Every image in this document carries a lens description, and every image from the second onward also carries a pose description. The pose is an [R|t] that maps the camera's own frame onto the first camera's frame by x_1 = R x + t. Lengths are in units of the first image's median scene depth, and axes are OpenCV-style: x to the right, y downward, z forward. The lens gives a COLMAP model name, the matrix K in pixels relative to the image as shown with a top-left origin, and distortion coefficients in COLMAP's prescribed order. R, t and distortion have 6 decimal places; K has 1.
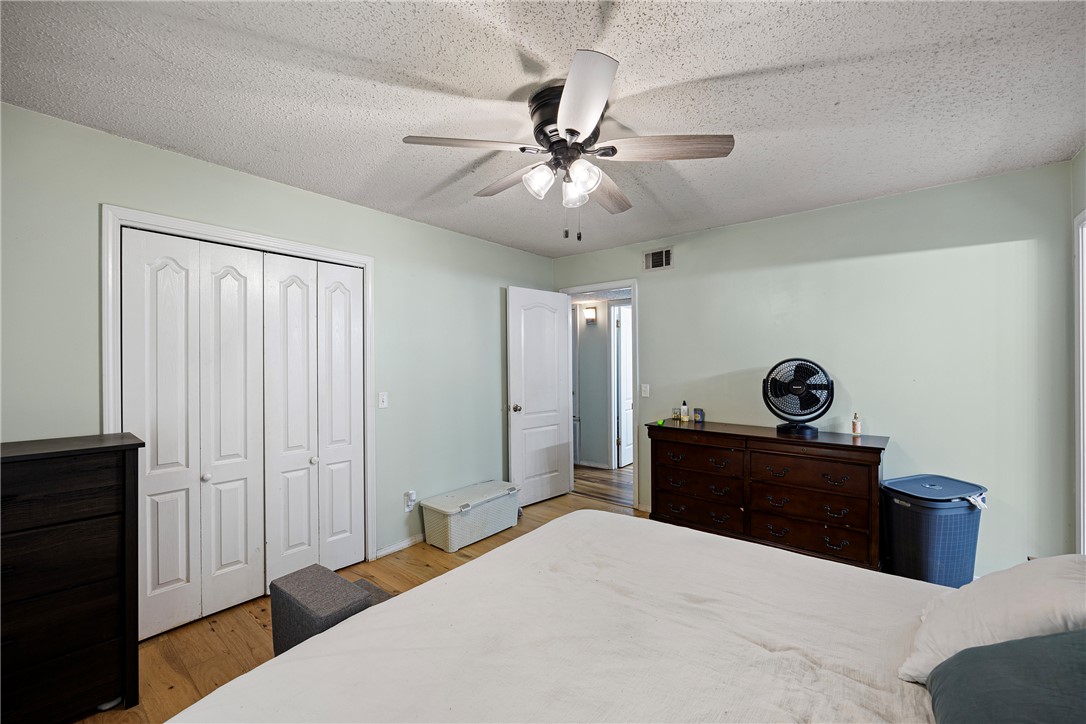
lens RADIAL K [[437.2, 0, 542.6], [0, 437.2, 365.1], [0, 0, 1]] dist [-0.009390, 0.000154]
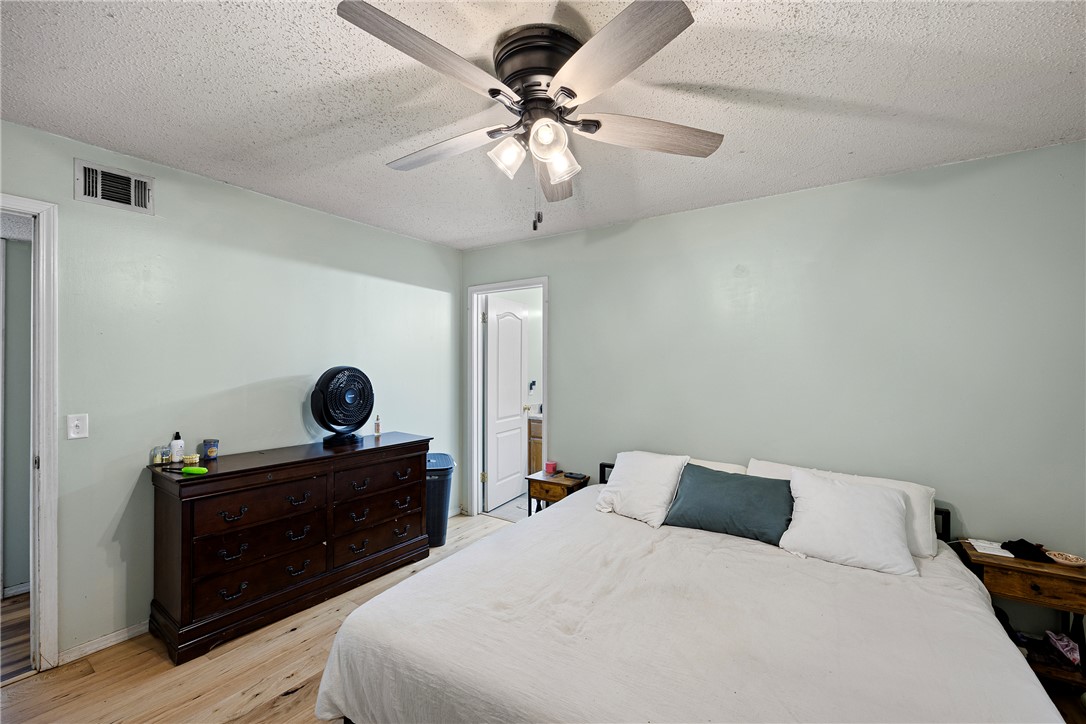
lens RADIAL K [[463.8, 0, 538.6], [0, 463.8, 363.0], [0, 0, 1]] dist [0.001592, 0.000210]
pose [[-0.096446, 0.003952, 0.995330, -0.494942], [0.002894, 0.999989, -0.003690, -0.018280], [-0.995334, 0.002525, -0.096456, 0.676538]]
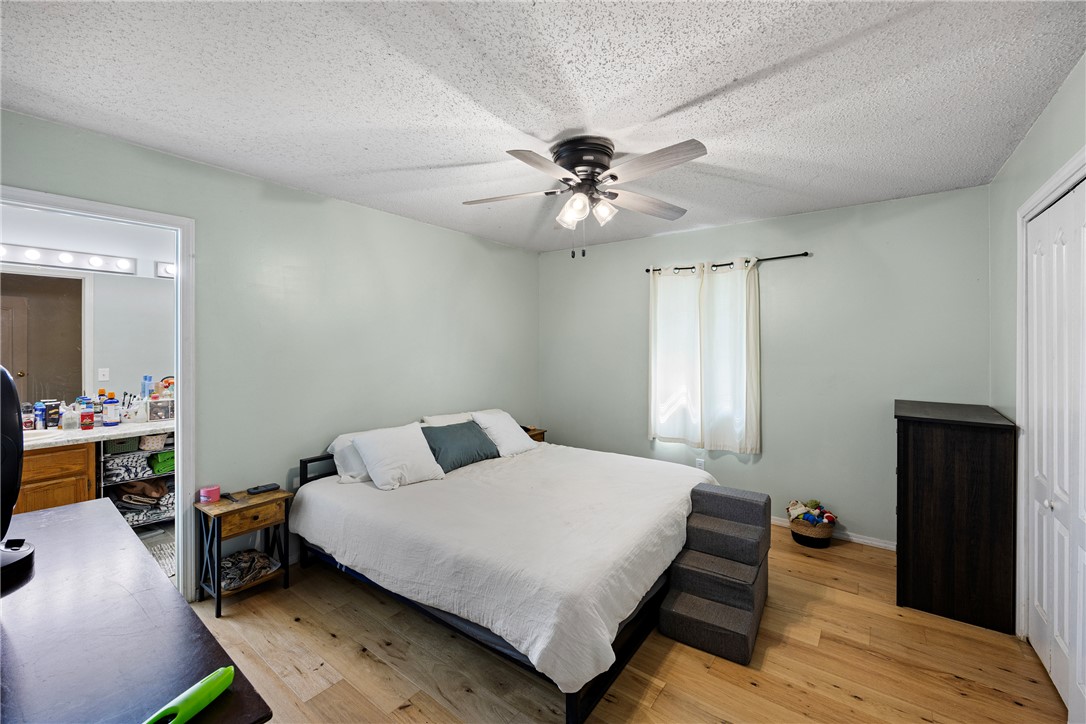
lens RADIAL K [[437.2, 0, 530.2], [0, 437.2, 342.2], [0, 0, 1]] dist [-0.009390, 0.000154]
pose [[-0.999433, 0.000697, -0.033651, 0.145907], [0.000682, 1.000000, 0.000435, -0.028698], [0.033652, 0.000412, -0.999434, 1.342665]]
